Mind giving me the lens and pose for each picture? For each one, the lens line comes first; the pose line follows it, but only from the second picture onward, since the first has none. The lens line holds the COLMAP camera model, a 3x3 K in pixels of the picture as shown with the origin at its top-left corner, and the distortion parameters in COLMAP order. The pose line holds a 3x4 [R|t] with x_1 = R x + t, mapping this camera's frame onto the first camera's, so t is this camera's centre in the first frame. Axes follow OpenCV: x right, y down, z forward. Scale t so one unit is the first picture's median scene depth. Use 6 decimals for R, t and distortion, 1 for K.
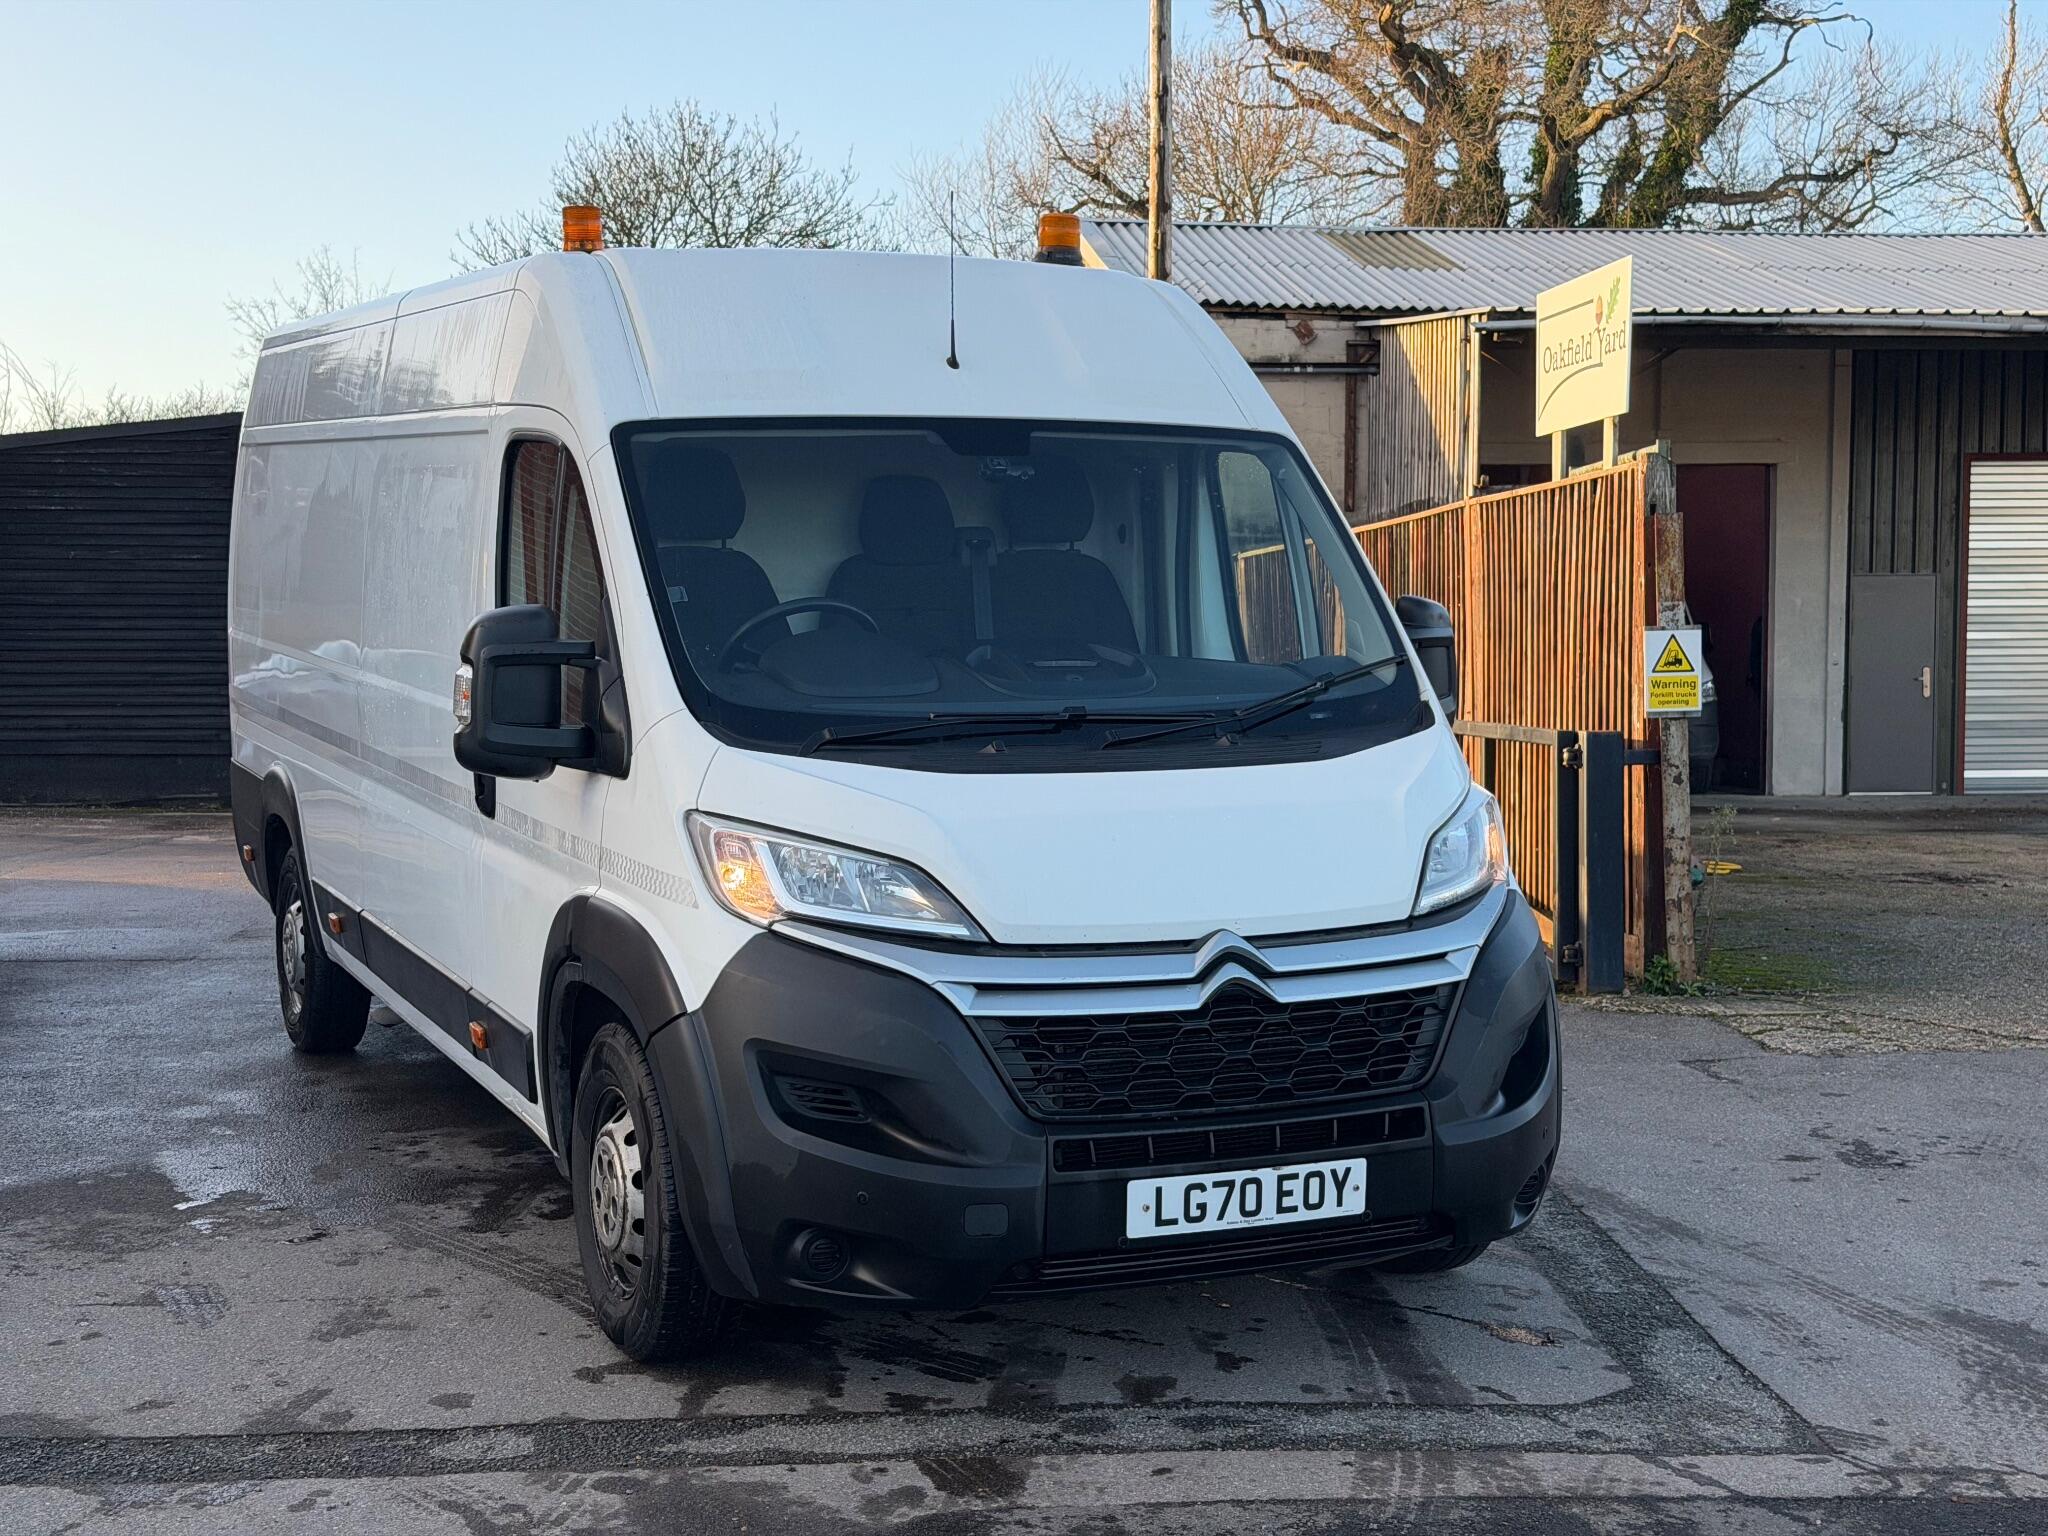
lens RADIAL K [[2864.0, 0, 1043.2], [0, 2864.0, 772.6], [0, 0, 1]] dist [0.199483, -0.402210]
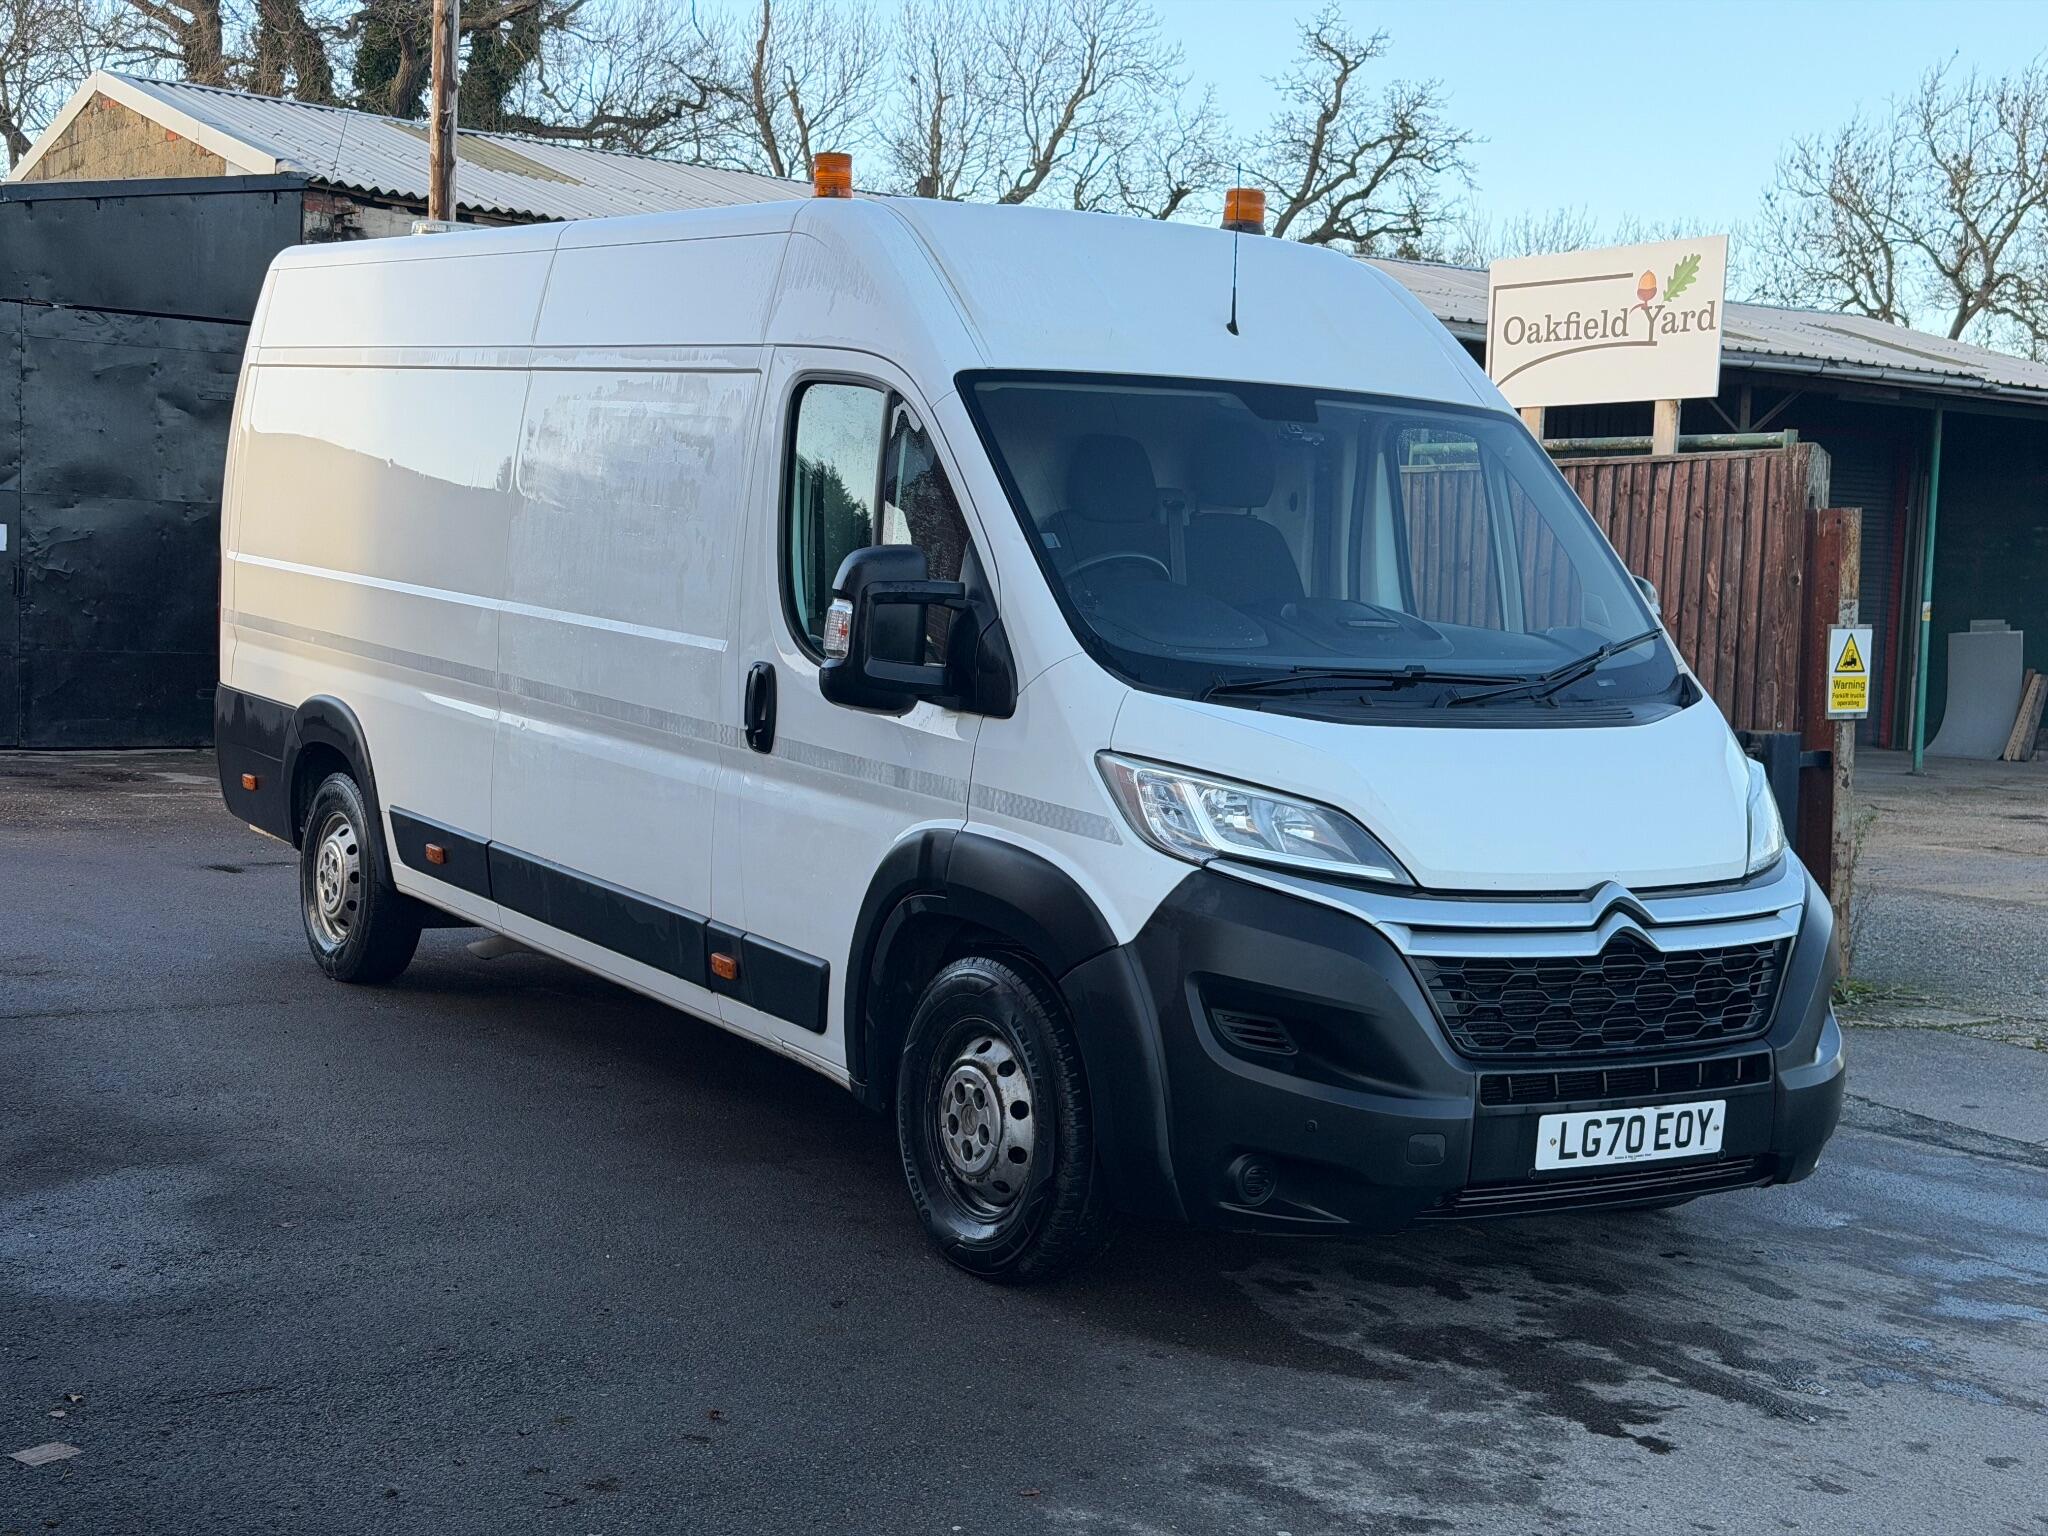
lens RADIAL K [[2868.2, 0, 1024.0], [0, 2868.2, 768.0], [0, 0, 1]] dist [0.185666, -0.310307]
pose [[0.986599, 0.035860, 0.159173, -0.319764], [-0.037011, 0.999306, 0.004269, 0.016487], [-0.158909, -0.010103, 0.987242, -0.015105]]
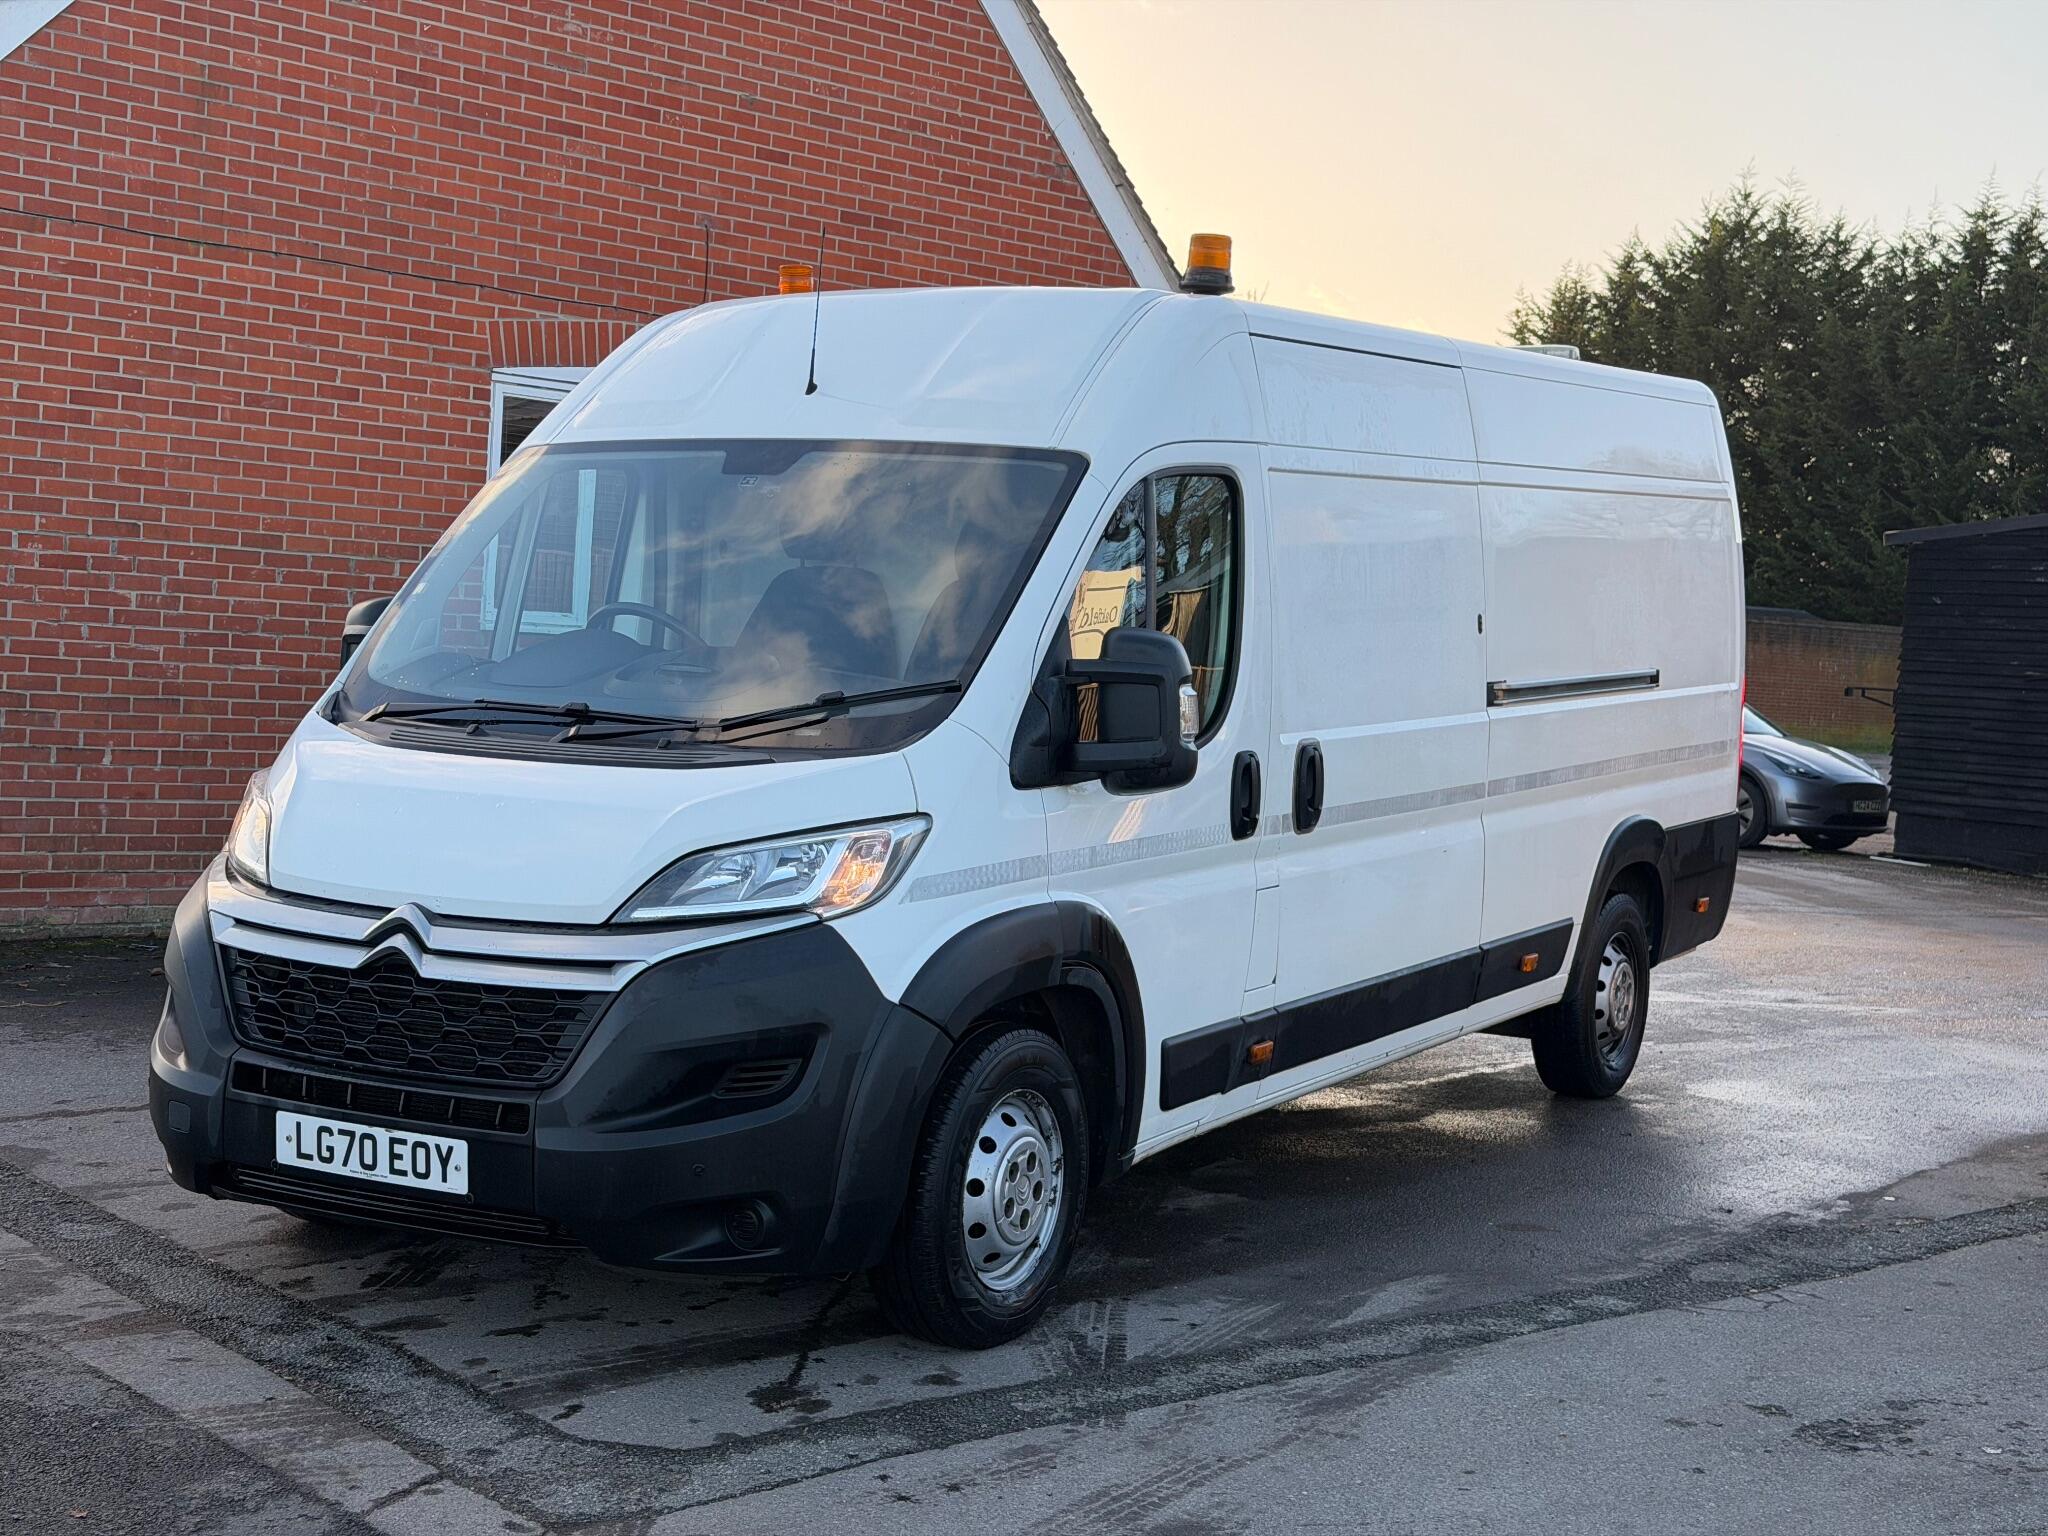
lens RADIAL K [[2864.0, 0, 1043.2], [0, 2864.0, 772.6], [0, 0, 1]] dist [0.199483, -0.402210]
pose [[0.573167, 0.073831, -0.816106, 1.066865], [-0.101225, 0.994684, 0.018894, -0.037365], [0.813162, 0.071781, 0.577594, 0.564613]]
